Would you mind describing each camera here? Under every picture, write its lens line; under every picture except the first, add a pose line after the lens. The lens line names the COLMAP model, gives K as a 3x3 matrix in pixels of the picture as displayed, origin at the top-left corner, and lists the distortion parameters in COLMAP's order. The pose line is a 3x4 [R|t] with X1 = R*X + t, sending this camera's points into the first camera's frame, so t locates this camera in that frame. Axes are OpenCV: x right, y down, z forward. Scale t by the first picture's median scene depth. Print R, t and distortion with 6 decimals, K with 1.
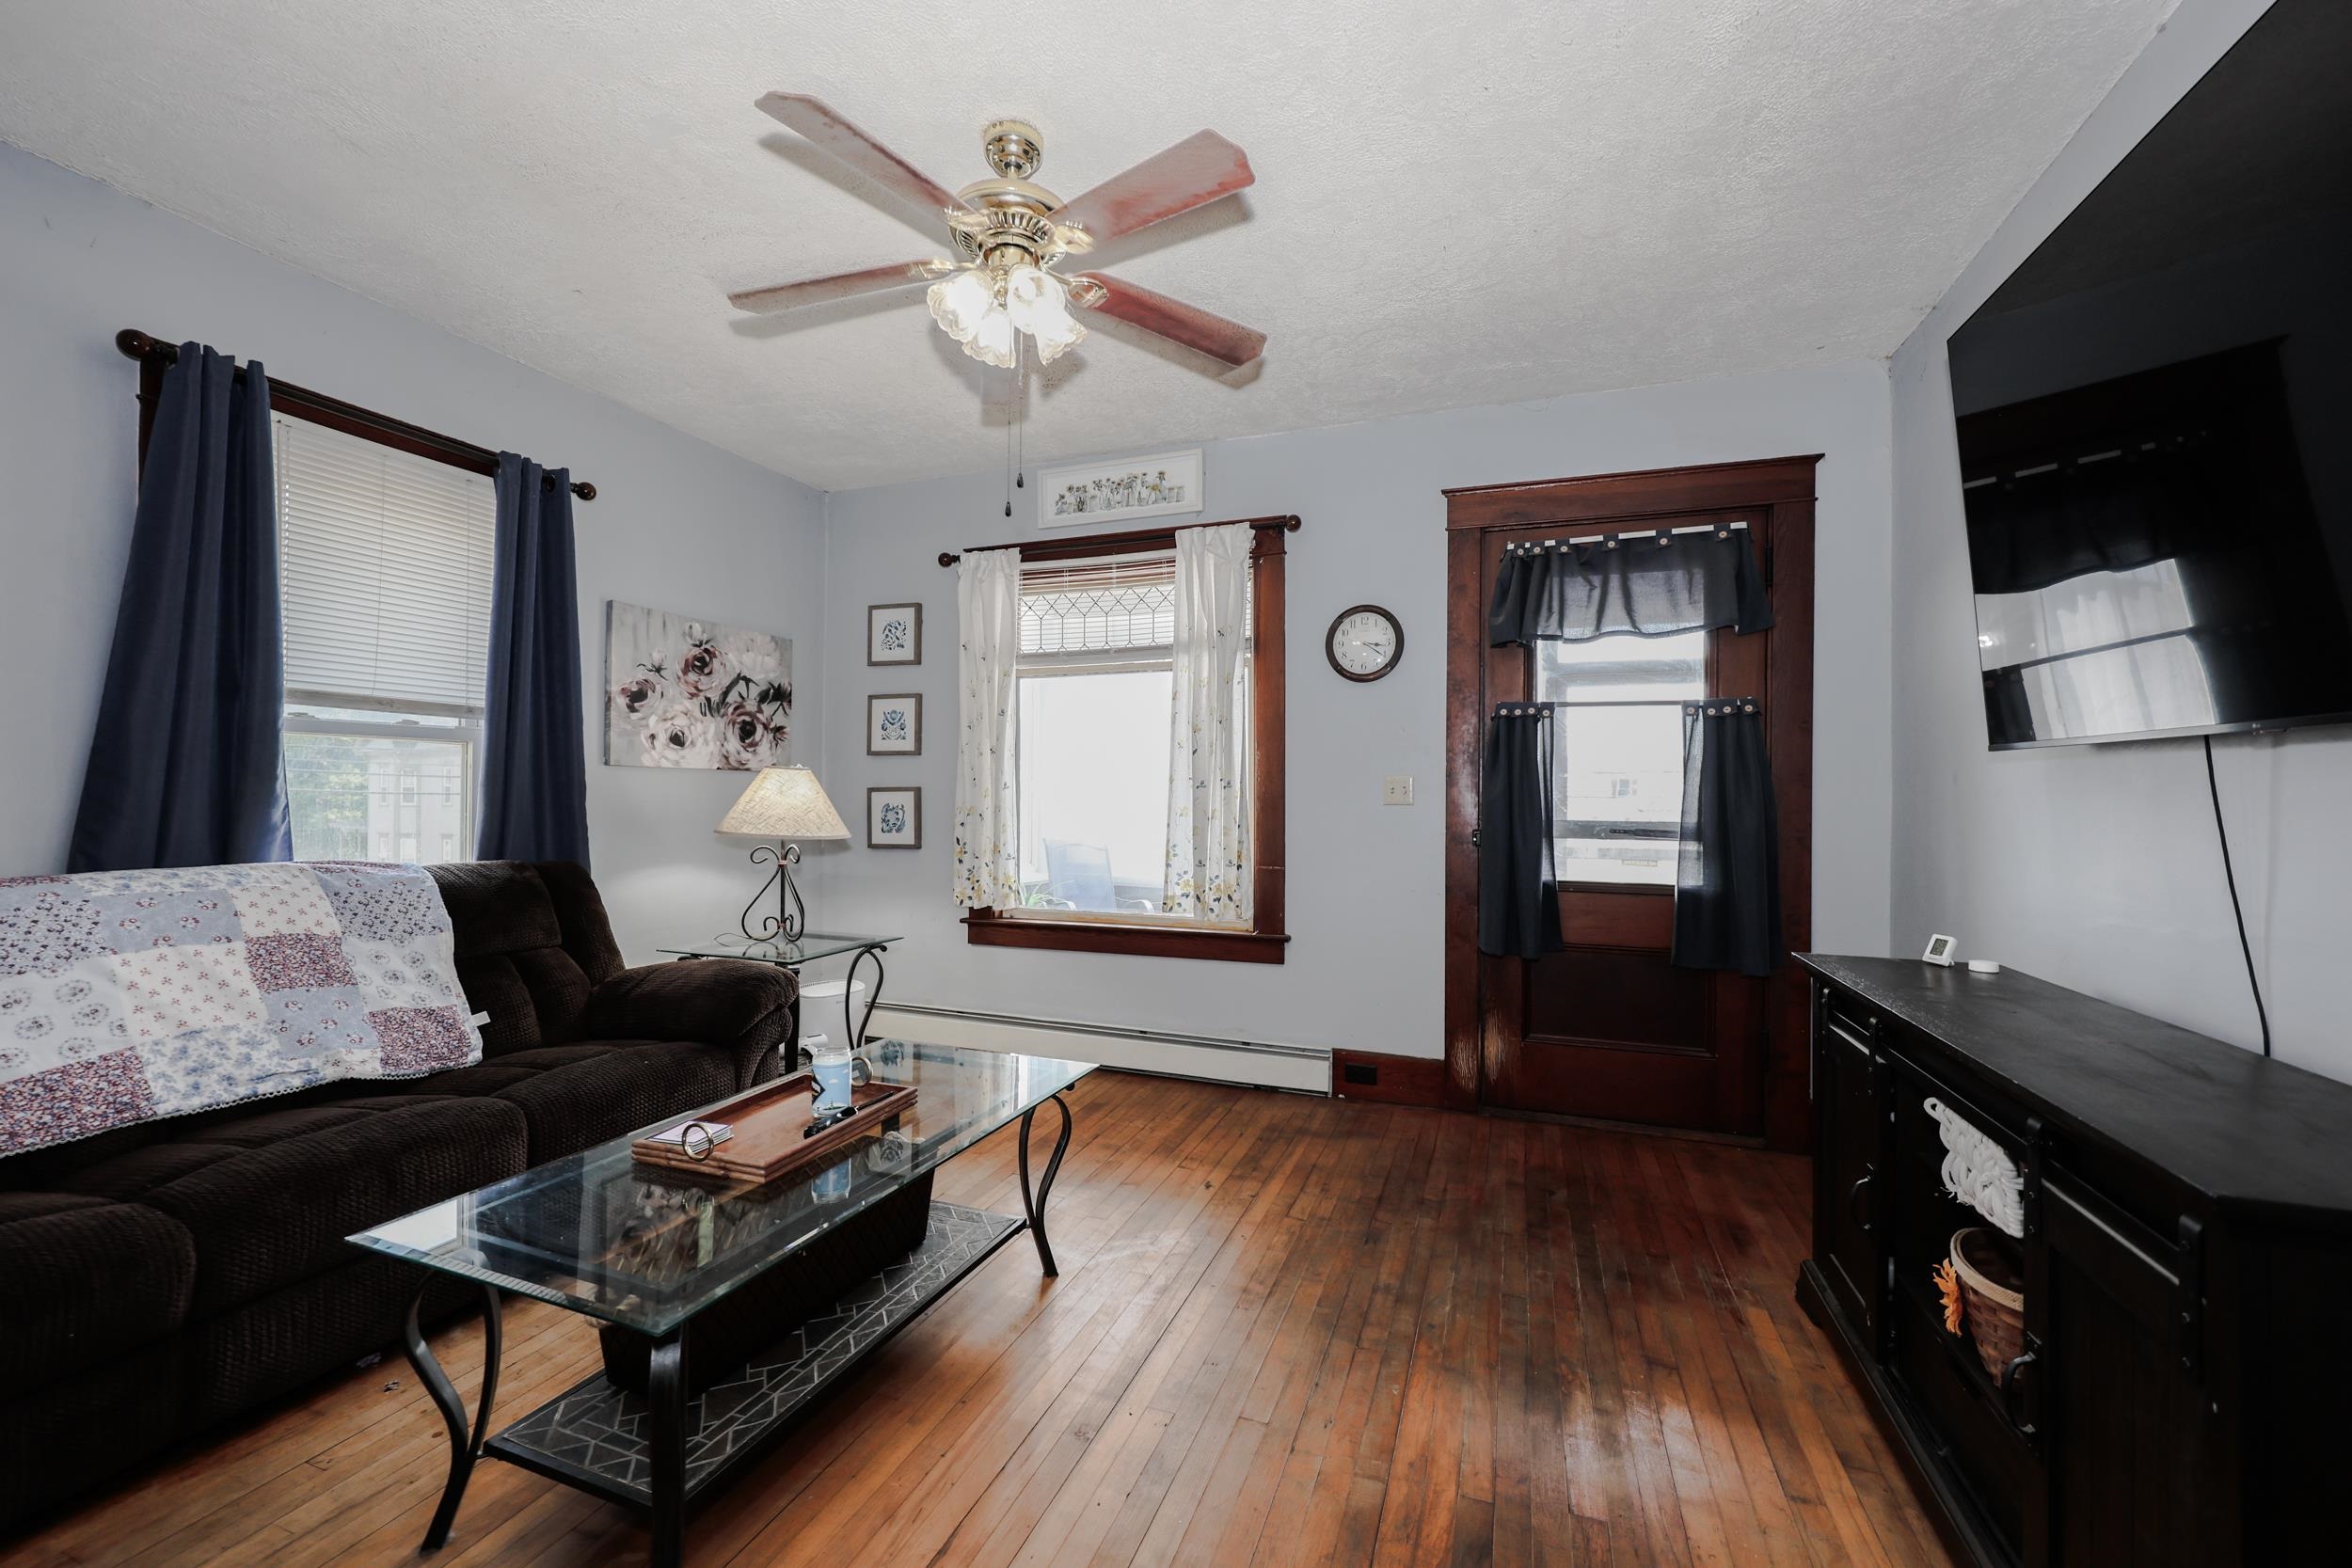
lens RADIAL K [[946.5, 0, 1164.6], [0, 946.5, 788.9], [0, 0, 1]] dist [0.000646, 0.000721]
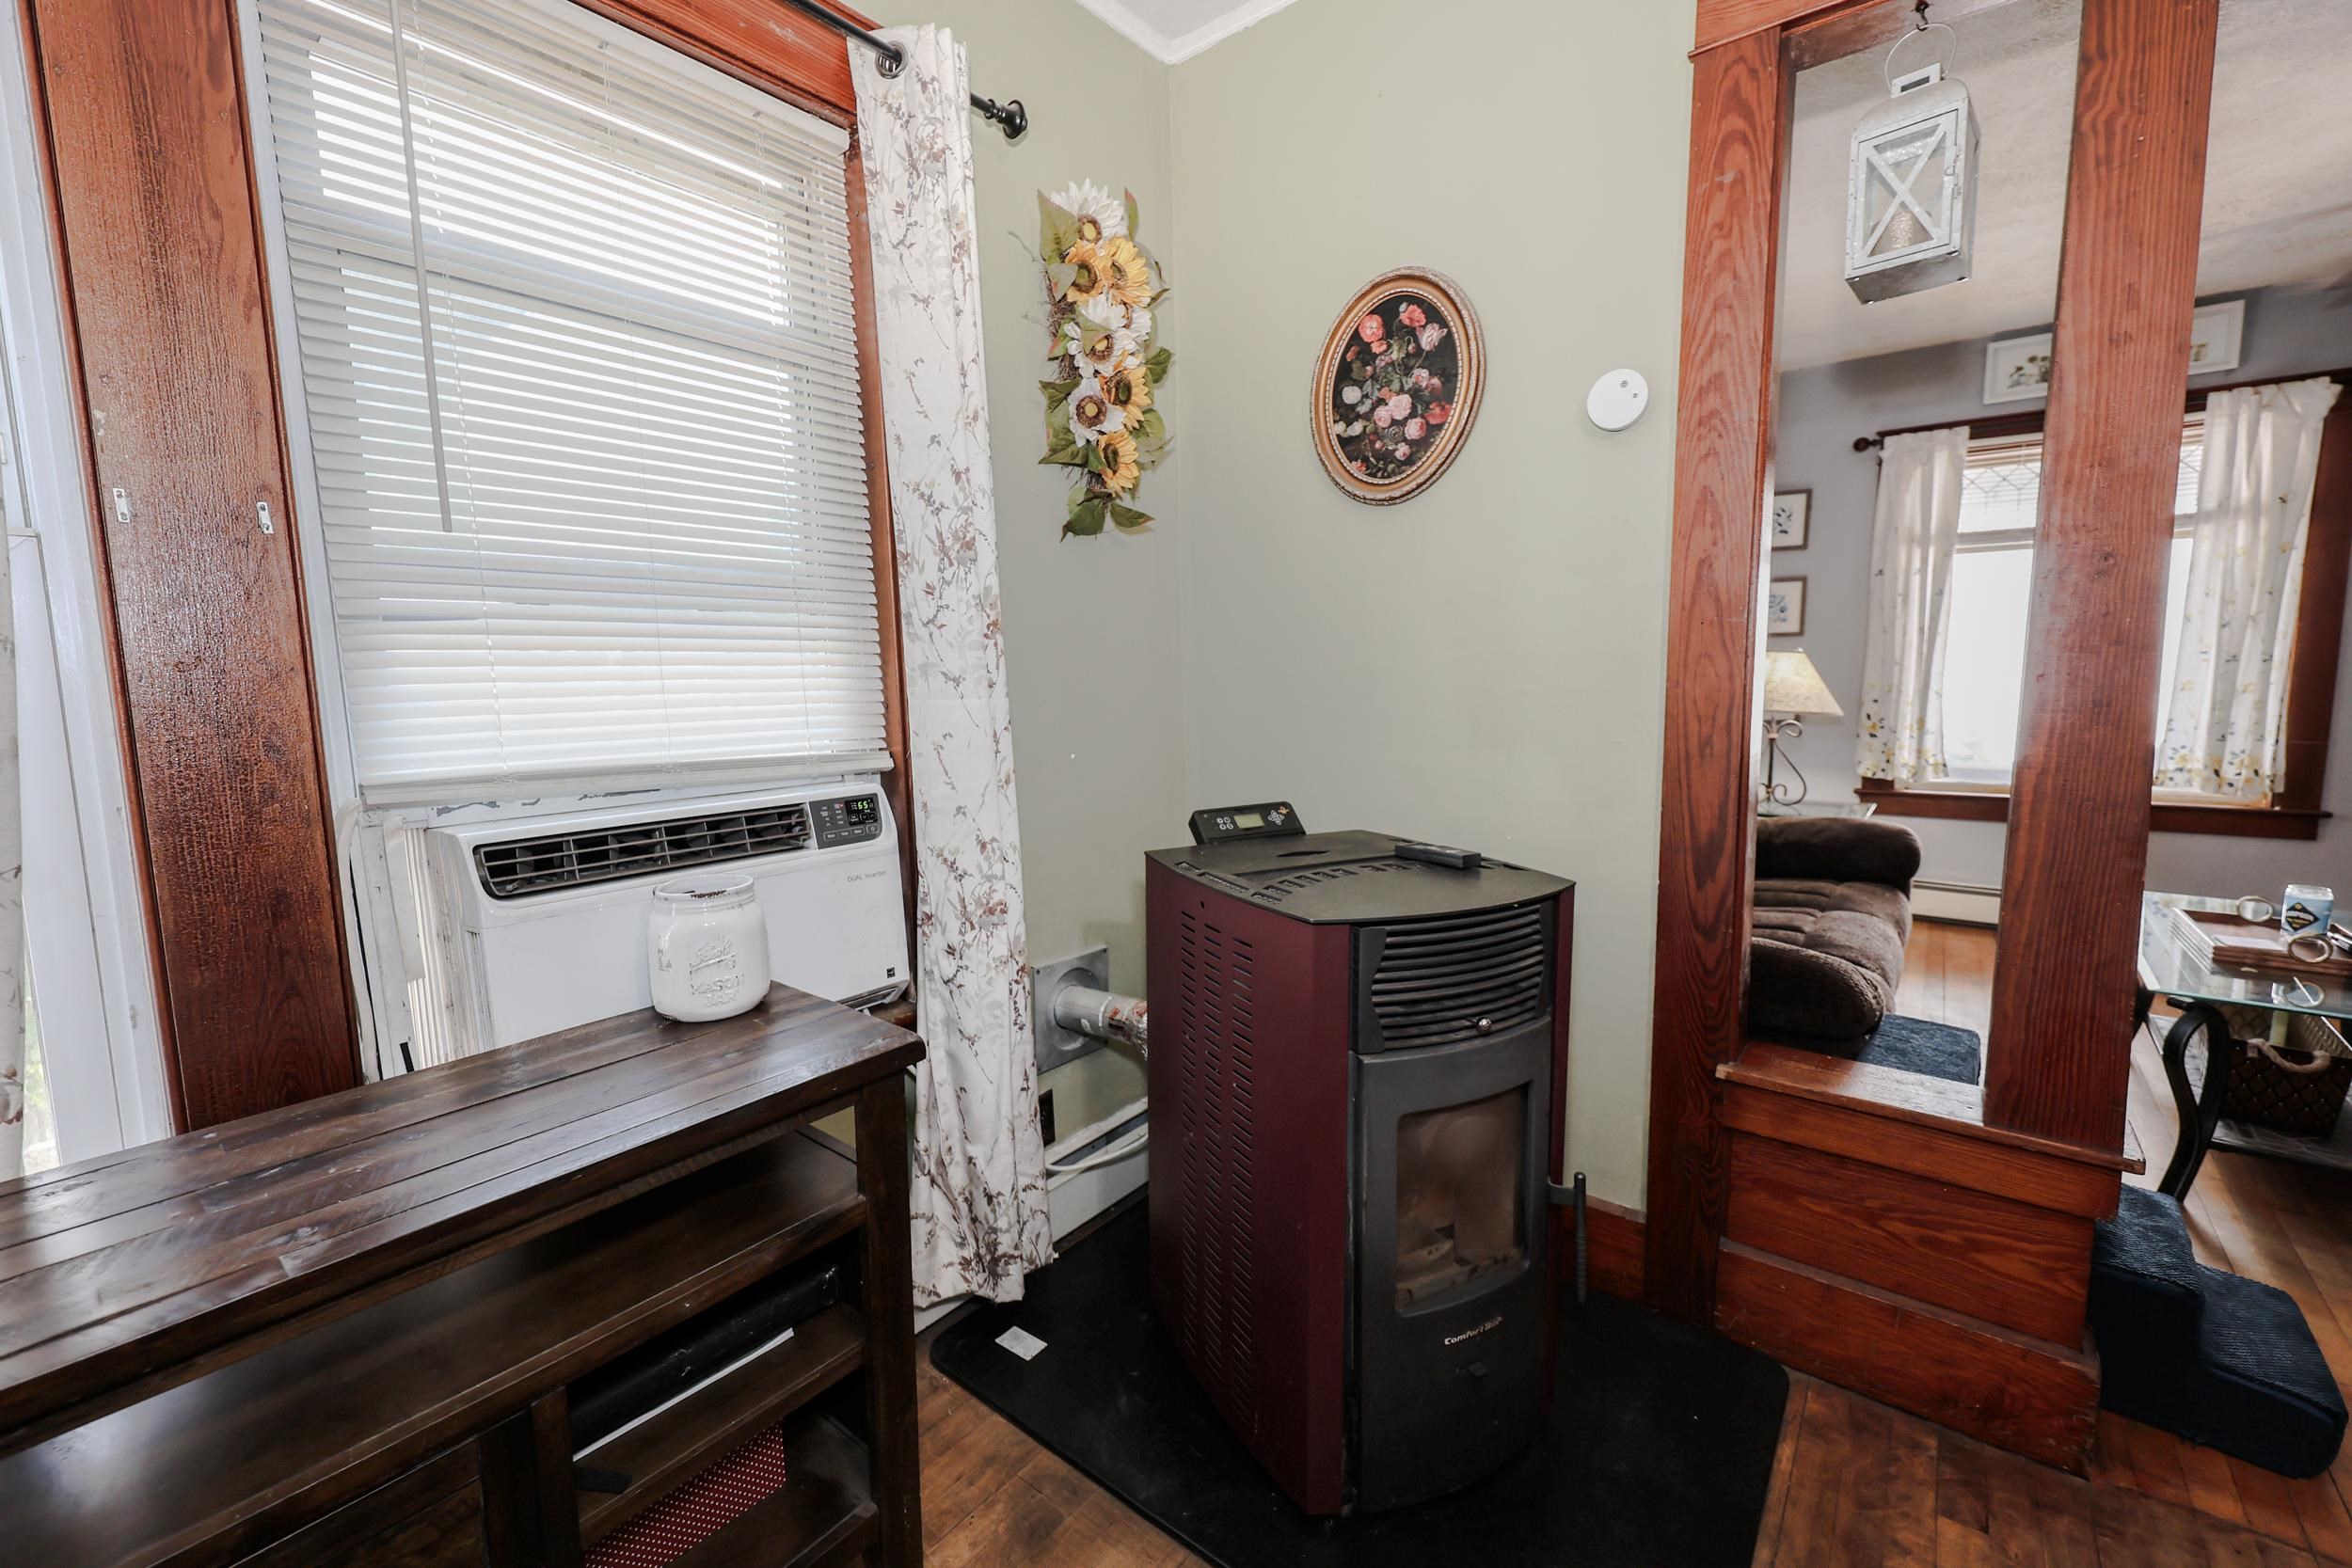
lens RADIAL K [[969.3, 0, 1166.5], [0, 969.3, 781.6], [0, 0, 1]] dist [0.000562, 0.000078]
pose [[0.951921, 0.017244, -0.305858, -0.750280], [0.018683, 0.993288, 0.114147, -0.013823], [0.305774, -0.114374, 0.945210, -0.329308]]
